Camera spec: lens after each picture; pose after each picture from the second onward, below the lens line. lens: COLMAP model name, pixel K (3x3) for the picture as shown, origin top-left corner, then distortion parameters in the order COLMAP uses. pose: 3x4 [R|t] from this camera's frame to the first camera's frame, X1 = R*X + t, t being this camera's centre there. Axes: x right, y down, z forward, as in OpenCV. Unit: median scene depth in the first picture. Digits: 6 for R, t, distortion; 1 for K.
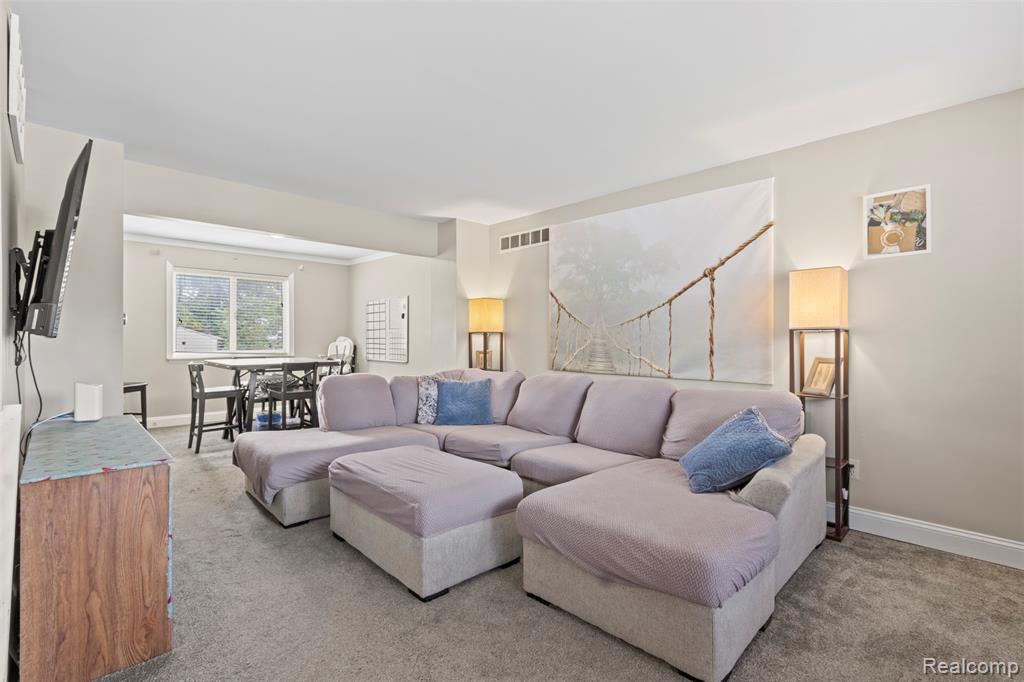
lens RADIAL K [[474.4, 0, 513.5], [0, 474.4, 341.4], [0, 0, 1]] dist [-0.001265, -0.000869]
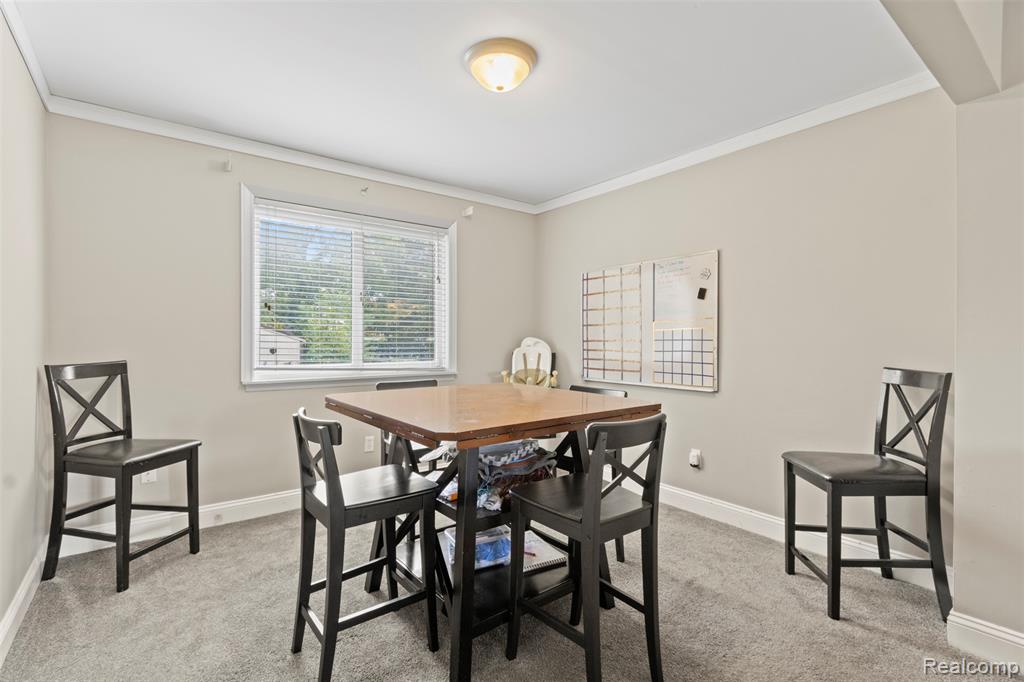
lens RADIAL K [[474.4, 0, 512.0], [0, 474.4, 338.2], [0, 0, 1]] dist [-0.001265, -0.000869]
pose [[0.992771, -0.001545, -0.120010, -0.395723], [0.000635, 0.999971, -0.007622, -0.006054], [0.120018, 0.007491, 0.992743, 0.547343]]
